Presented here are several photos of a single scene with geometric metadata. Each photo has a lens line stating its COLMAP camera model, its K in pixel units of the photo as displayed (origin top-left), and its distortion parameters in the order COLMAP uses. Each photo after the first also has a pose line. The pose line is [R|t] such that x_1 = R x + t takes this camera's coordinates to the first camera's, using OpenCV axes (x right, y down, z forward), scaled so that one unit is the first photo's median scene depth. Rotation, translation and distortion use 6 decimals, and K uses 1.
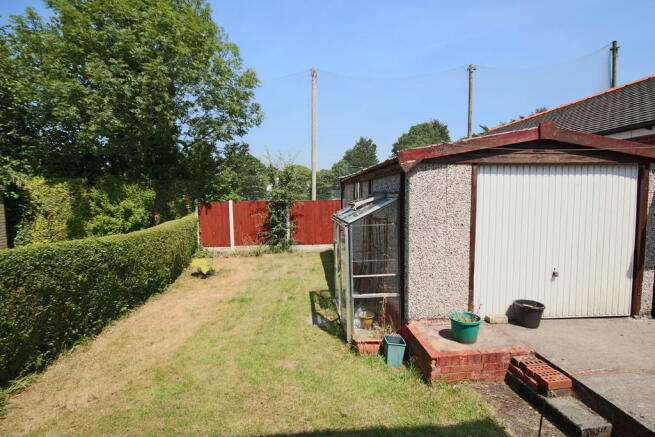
lens RADIAL K [[300.0, 0, 328.2], [0, 300.0, 218.8], [0, 0, 1]] dist [-0.004835, -0.002031]
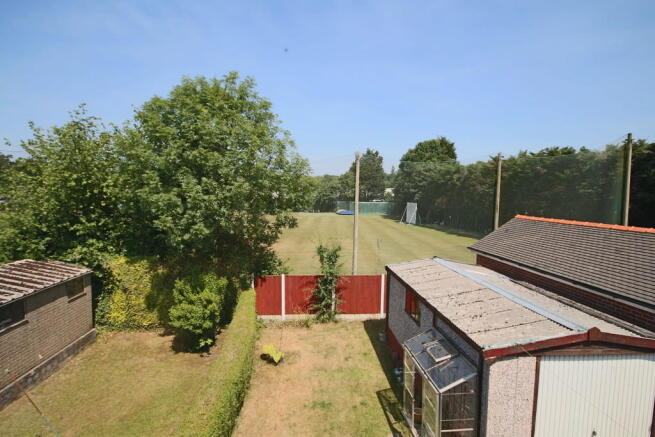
lens RADIAL K [[300.0, 0, 326.4], [0, 300.0, 216.0], [0, 0, 1]] dist [-0.004835, -0.002031]
pose [[0.999650, 0.025940, -0.005139, -0.183559], [-0.025992, 0.999609, -0.010273, -0.303298], [0.004871, 0.010403, 0.999934, -0.133919]]
